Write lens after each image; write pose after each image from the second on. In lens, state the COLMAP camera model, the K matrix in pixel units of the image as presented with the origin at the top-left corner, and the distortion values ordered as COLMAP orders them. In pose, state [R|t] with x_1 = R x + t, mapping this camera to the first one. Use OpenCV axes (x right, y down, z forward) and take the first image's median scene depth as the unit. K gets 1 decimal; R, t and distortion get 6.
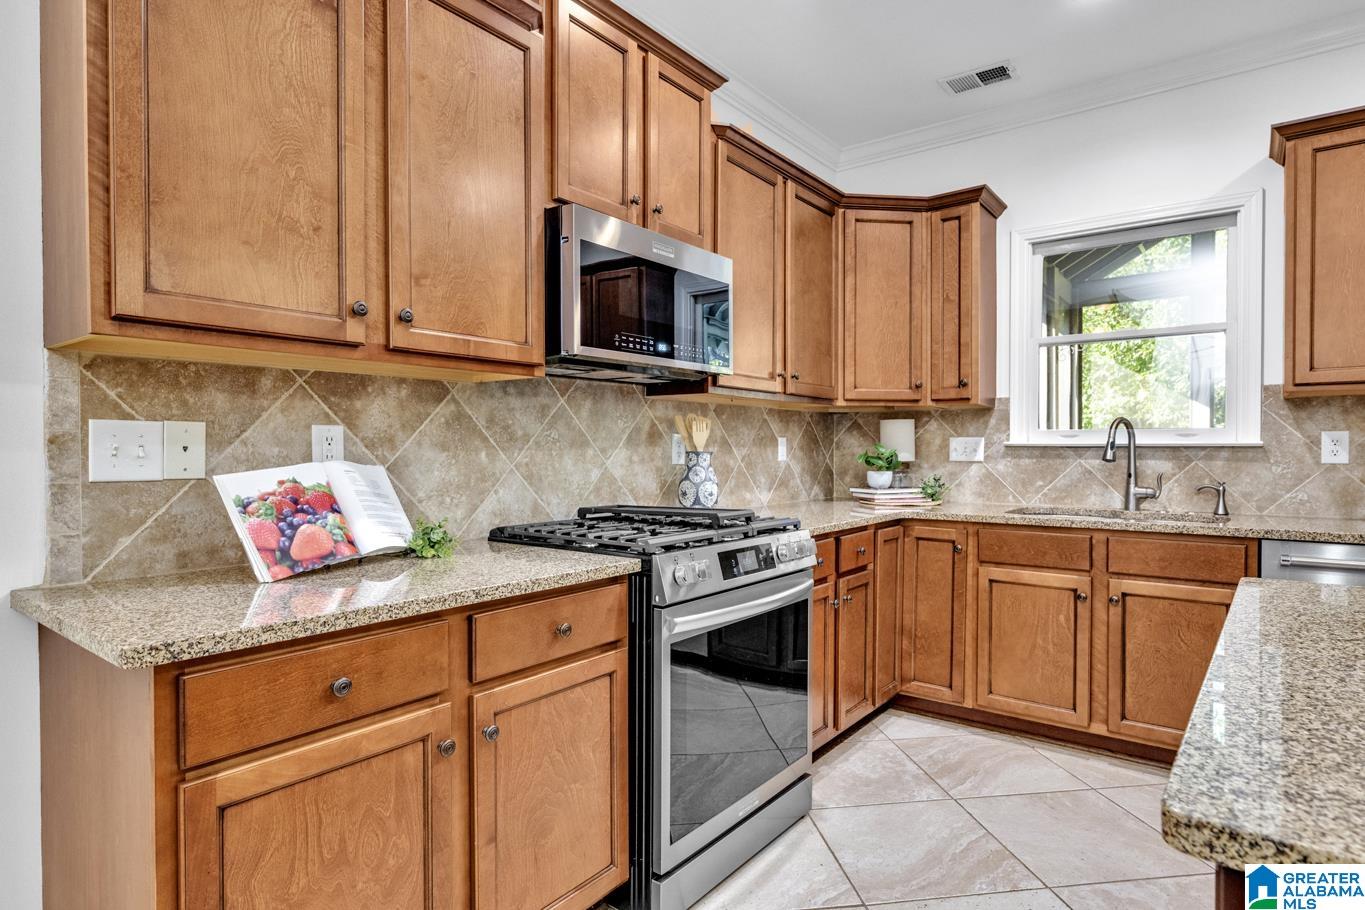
lens RADIAL K [[747.0, 0, 680.6], [0, 747.0, 459.2], [0, 0, 1]] dist [-0.001178, 0.000586]
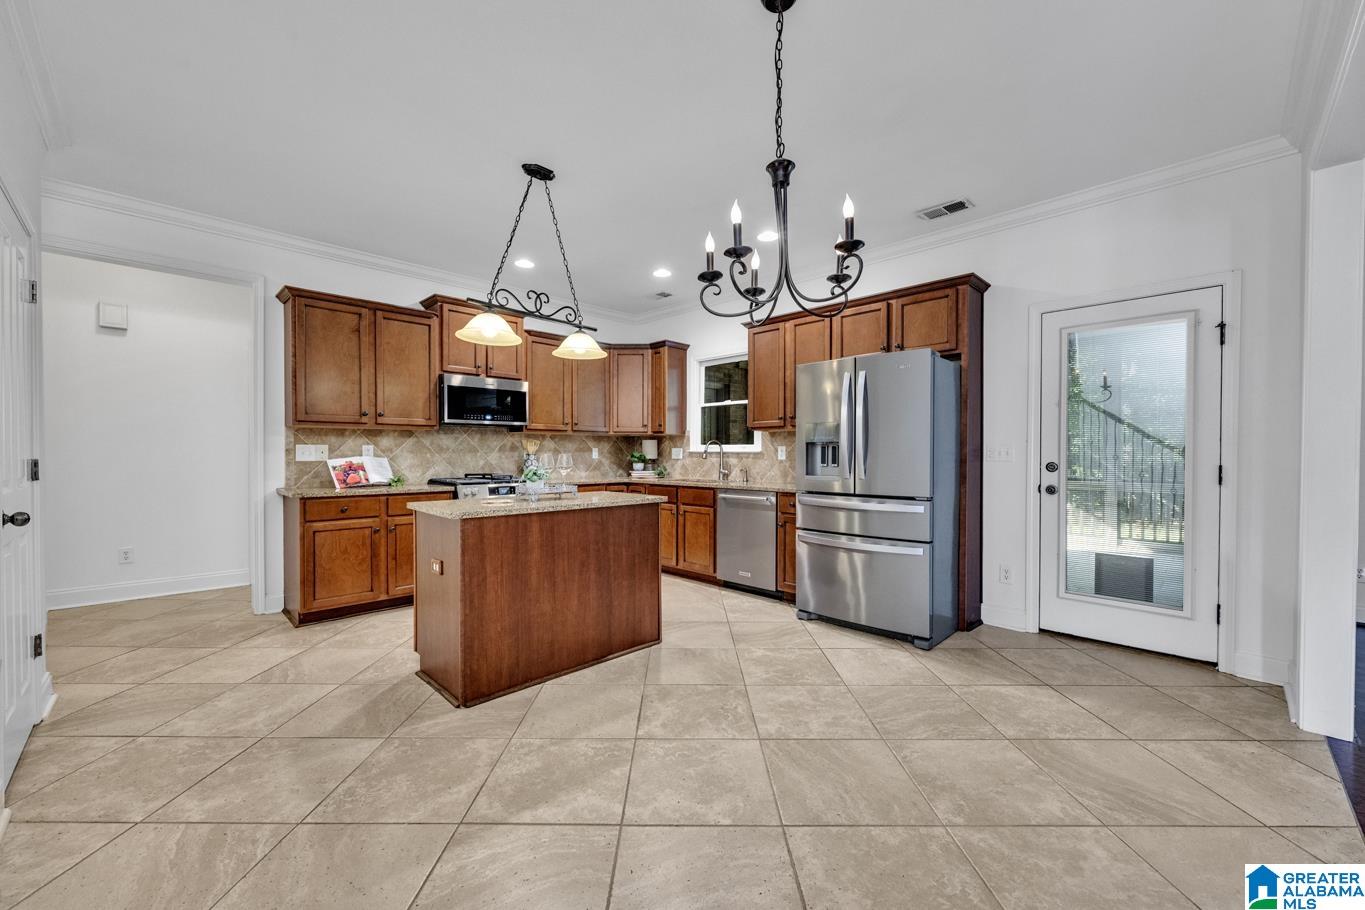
lens RADIAL K [[537.1, 0, 681.5], [0, 537.1, 460.2], [0, 0, 1]] dist [0.000636, -0.000003]
pose [[0.991218, 0.004535, -0.132163, 0.777667], [-0.004667, 0.999989, -0.000689, 0.009540], [0.132158, 0.001300, 0.991228, -0.745008]]
